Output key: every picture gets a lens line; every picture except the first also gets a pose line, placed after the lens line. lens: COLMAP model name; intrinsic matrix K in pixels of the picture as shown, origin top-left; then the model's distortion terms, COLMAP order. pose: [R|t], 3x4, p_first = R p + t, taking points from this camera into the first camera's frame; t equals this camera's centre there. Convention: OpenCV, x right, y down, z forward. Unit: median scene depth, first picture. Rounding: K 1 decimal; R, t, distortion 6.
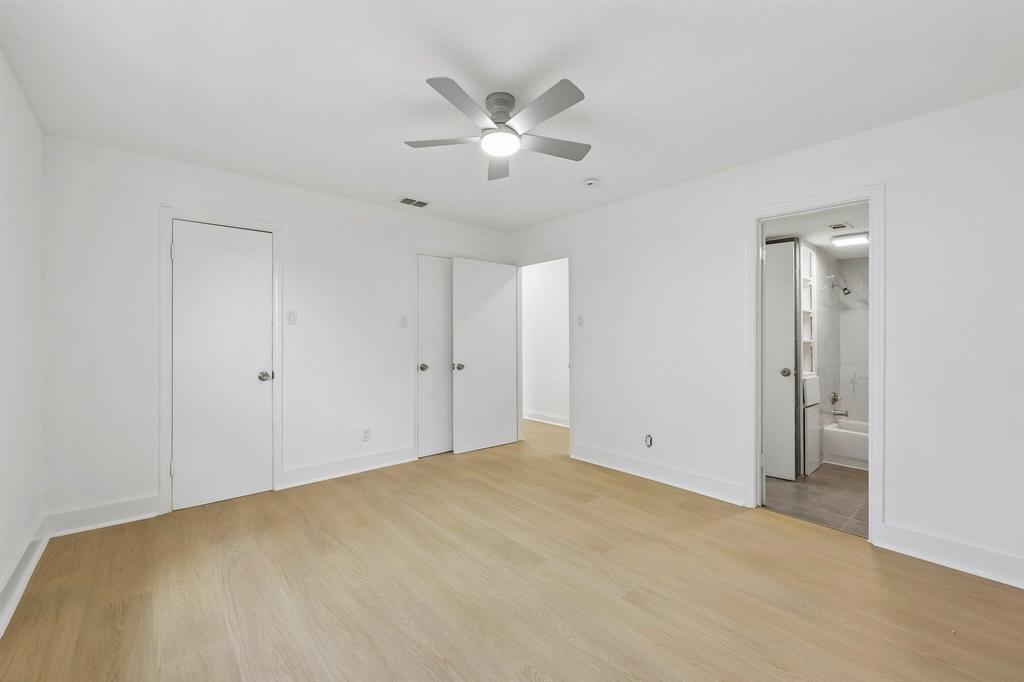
lens RADIAL K [[414.3, 0, 512.8], [0, 414.3, 336.9], [0, 0, 1]] dist [0.003919, -0.000224]
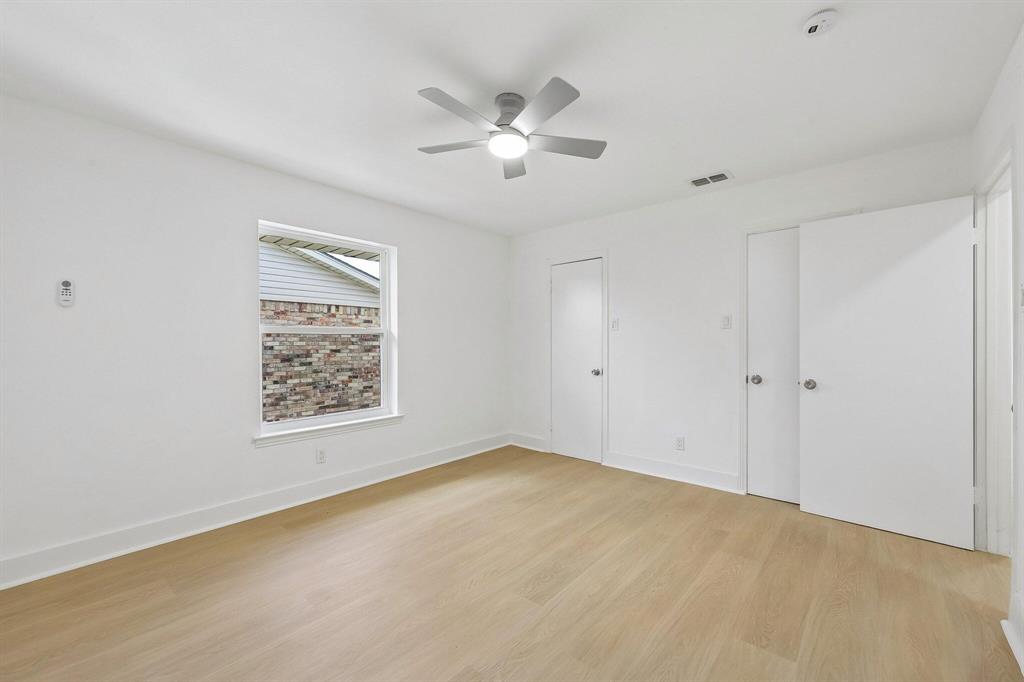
lens RADIAL K [[414.3, 0, 511.7], [0, 414.3, 344.9], [0, 0, 1]] dist [0.003919, -0.000224]
pose [[0.141676, 0.007571, -0.989884, 0.612517], [0.006731, 0.999940, 0.008612, -0.001780], [0.989890, -0.007883, 0.141616, 0.553550]]
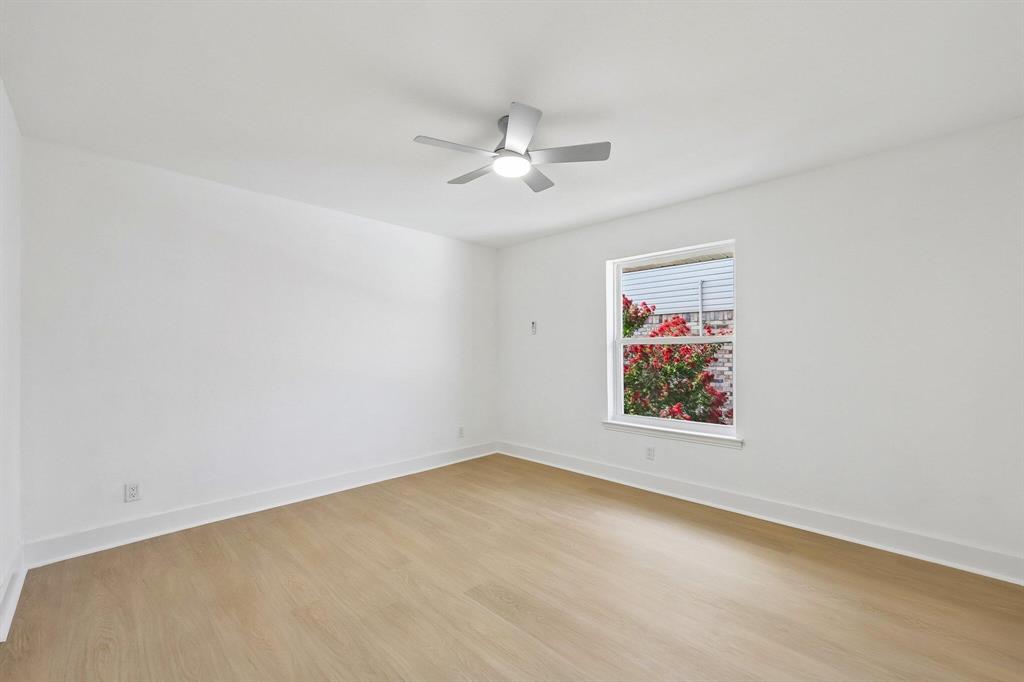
lens RADIAL K [[414.3, 0, 513.2], [0, 414.3, 347.3], [0, 0, 1]] dist [0.003919, -0.000224]
pose [[-0.996493, 0.000700, -0.083675, 0.036610], [0.002100, 0.999859, -0.016647, 0.005301], [0.083652, -0.016765, -0.996354, 1.299932]]
